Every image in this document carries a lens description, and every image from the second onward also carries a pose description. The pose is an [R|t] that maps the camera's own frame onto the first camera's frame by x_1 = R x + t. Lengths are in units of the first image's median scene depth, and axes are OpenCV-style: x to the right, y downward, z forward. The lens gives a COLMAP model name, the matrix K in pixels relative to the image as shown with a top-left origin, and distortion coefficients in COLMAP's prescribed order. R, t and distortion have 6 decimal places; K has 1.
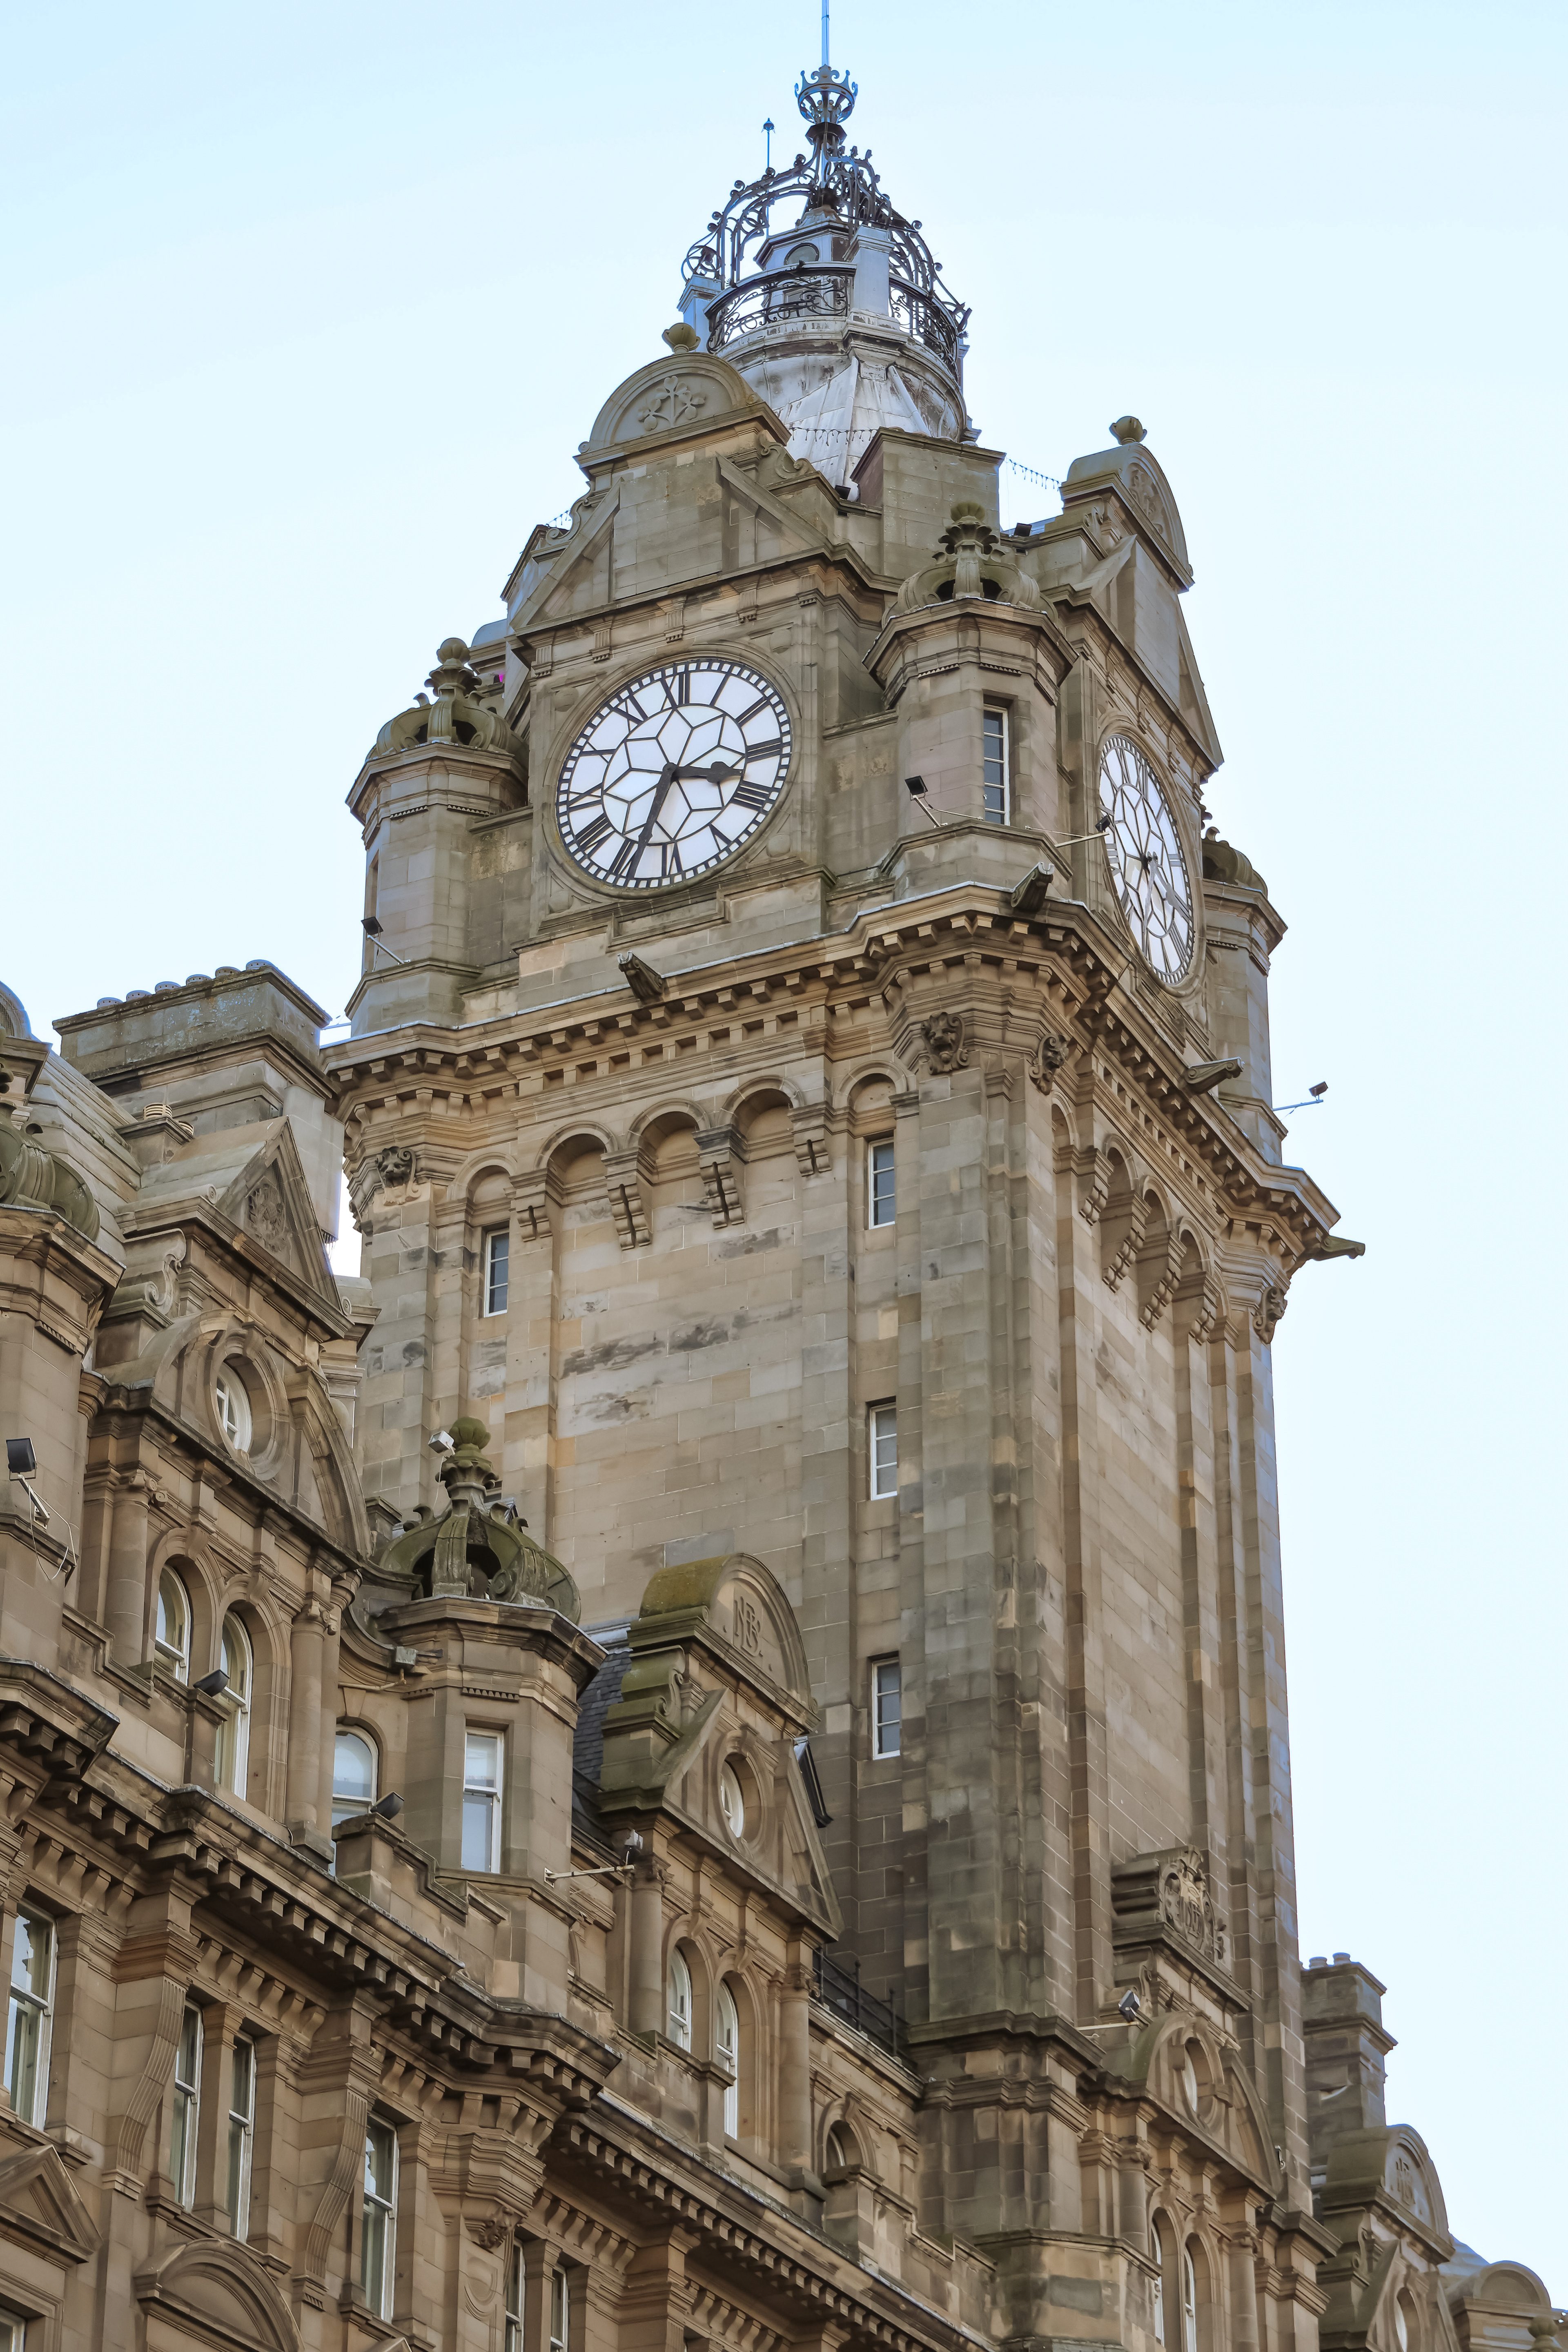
lens RADIAL K [[5484.3, 0, 784.0], [0, 5484.3, 1176.0], [0, 0, 1]] dist [0.085281, 0.220344]
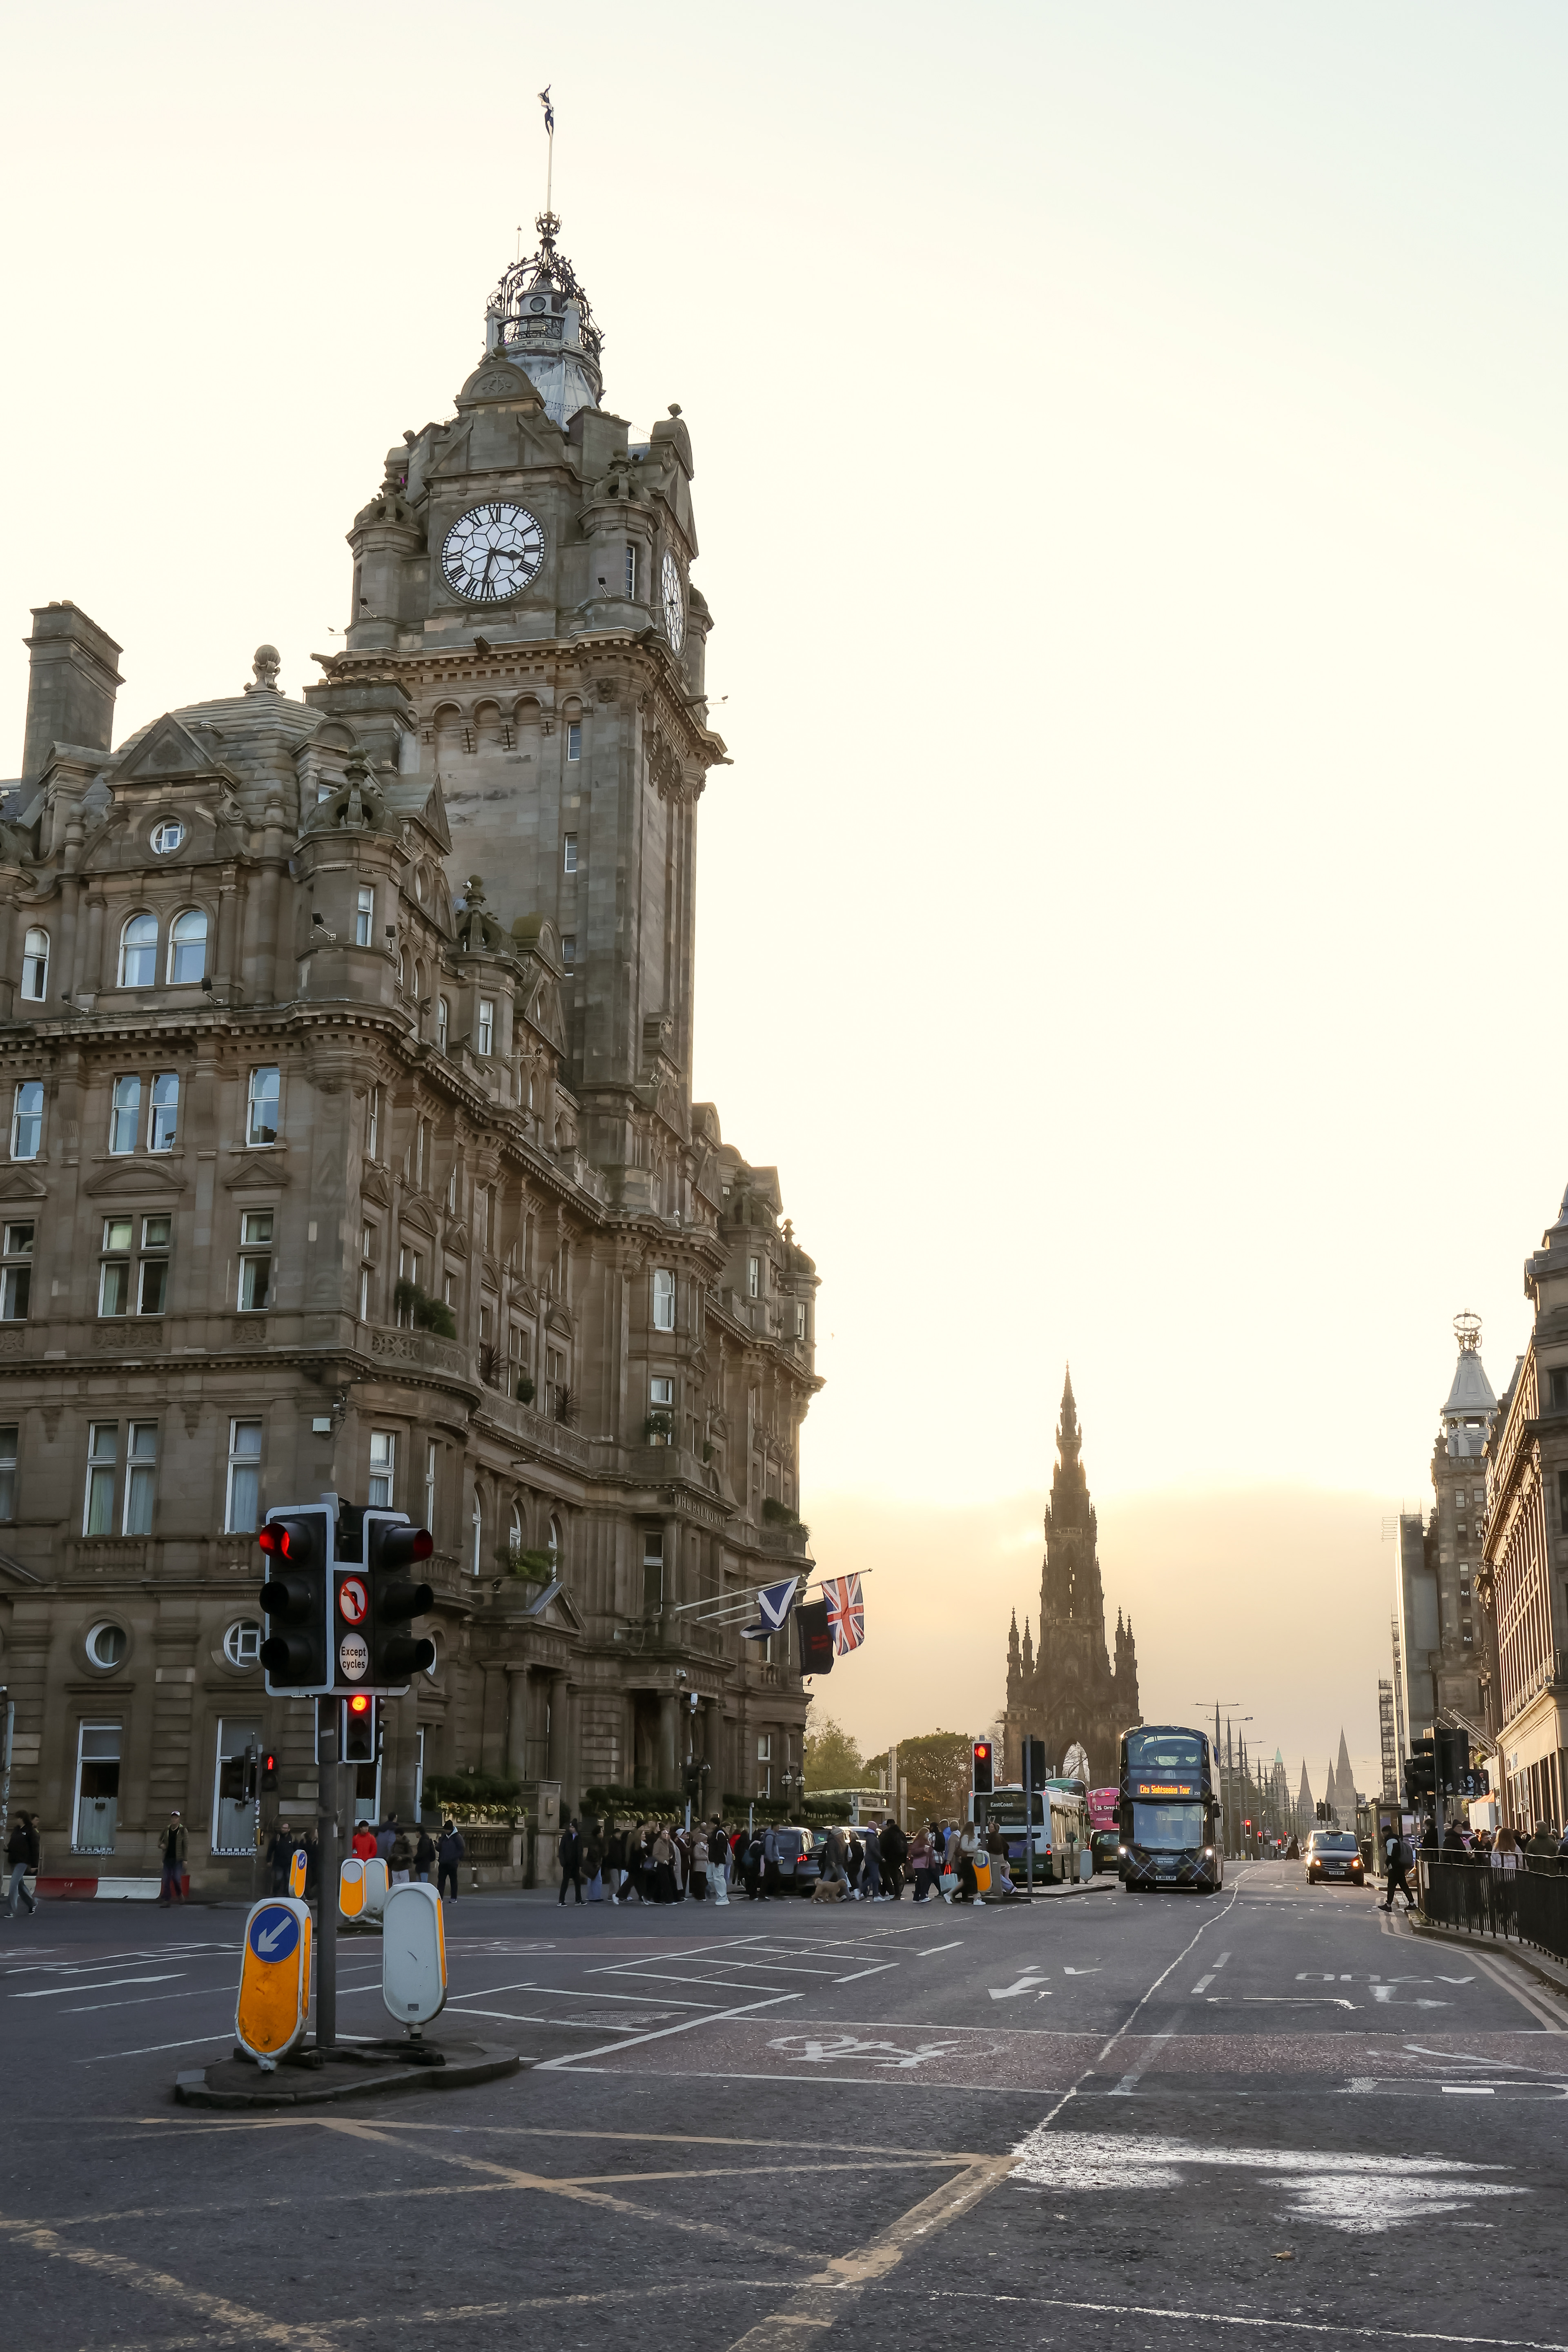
lens RADIAL K [[2545.2, 0, 784.0], [0, 2545.2, 1176.0], [0, 0, 1]] dist [-0.001342, -0.004647]
pose [[0.972968, 0.066787, 0.221072, -0.131287], [-0.120515, 0.963425, 0.239348, -0.096427], [-0.197001, -0.259521, 0.945431, -0.174593]]
